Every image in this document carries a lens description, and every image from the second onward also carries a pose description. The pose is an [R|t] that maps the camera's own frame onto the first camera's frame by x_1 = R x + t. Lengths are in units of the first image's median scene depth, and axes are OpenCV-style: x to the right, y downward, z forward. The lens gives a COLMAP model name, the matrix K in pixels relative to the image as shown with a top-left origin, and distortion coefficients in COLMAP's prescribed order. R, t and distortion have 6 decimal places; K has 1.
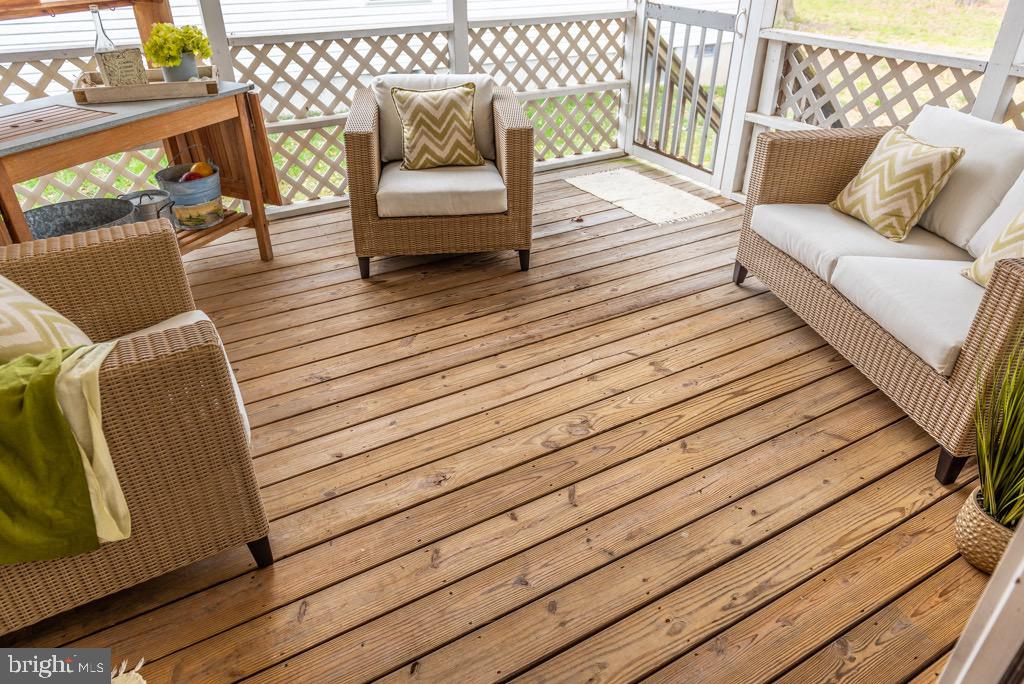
lens RADIAL K [[684.3, 0, 512.0], [0, 684.3, 342.0], [0, 0, 1]] dist [0.006865, 0.000387]
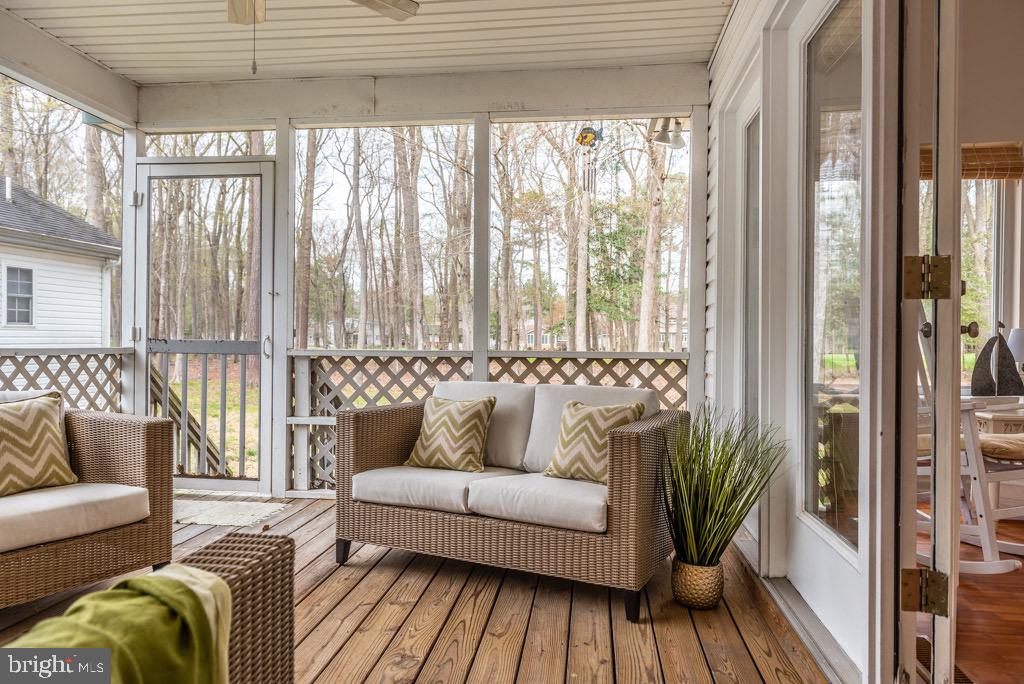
lens RADIAL K [[684.3, 0, 512.0], [0, 684.3, 342.0], [0, 0, 1]] dist [0.006865, 0.000387]
pose [[0.602354, 0.000782, 0.798229, -0.406562], [0.409231, 0.858281, -0.309652, 0.070752], [-0.685347, 0.513180, 0.516669, 0.129276]]
